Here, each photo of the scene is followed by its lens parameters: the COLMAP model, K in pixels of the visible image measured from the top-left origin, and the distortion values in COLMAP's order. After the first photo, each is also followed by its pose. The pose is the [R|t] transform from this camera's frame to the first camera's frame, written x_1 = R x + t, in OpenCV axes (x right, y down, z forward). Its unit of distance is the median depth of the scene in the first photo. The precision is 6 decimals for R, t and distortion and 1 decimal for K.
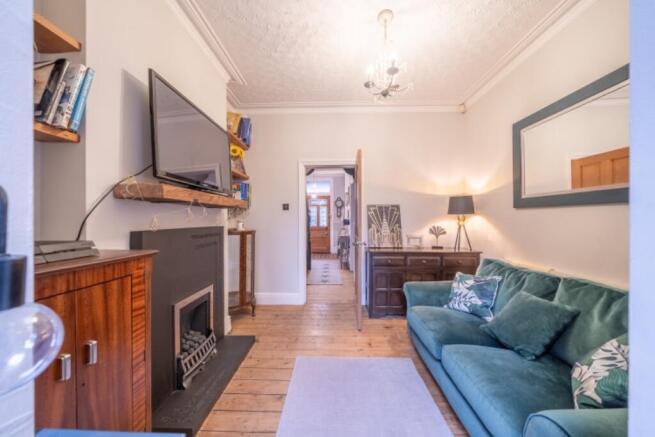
lens RADIAL K [[230.6, 0, 326.5], [0, 230.6, 219.2], [0, 0, 1]] dist [-0.008602, 0.000452]
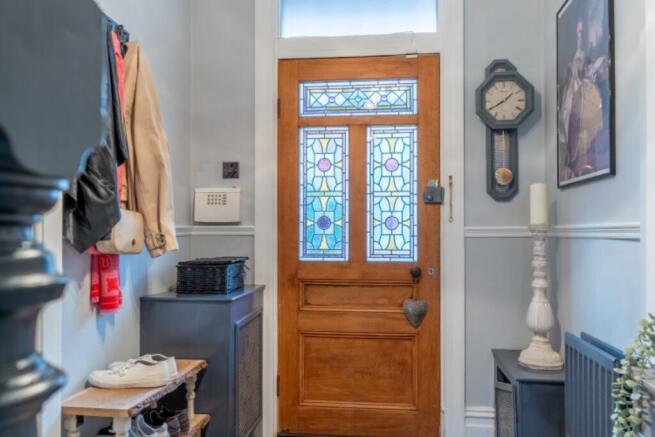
lens RADIAL K [[529.4, 0, 329.2], [0, 529.4, 221.1], [0, 0, 1]] dist [-0.012398, -0.000018]
pose [[0.995533, -0.000024, -0.094415, -0.021783], [-0.001628, 0.999847, -0.017418, 0.011853], [0.094401, 0.017494, 0.995381, 0.663203]]
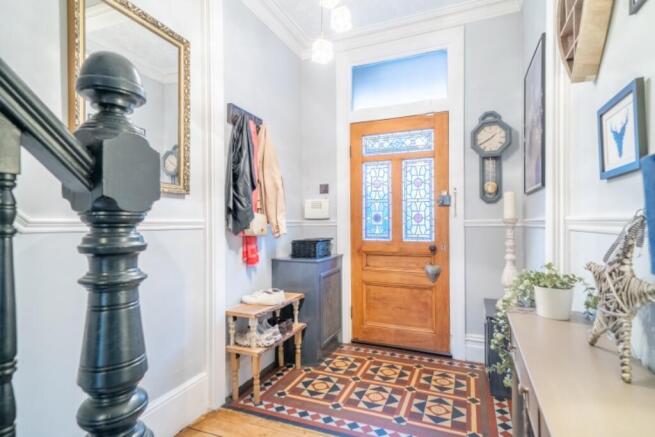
lens RADIAL K [[336.2, 0, 327.3], [0, 336.2, 218.9], [0, 0, 1]] dist [0.003164, 0.000251]
pose [[0.929658, -0.006015, -0.368374, 0.027167], [0.003644, 0.999968, -0.007132, 0.010248], [0.368405, 0.005288, 0.929650, 0.641293]]
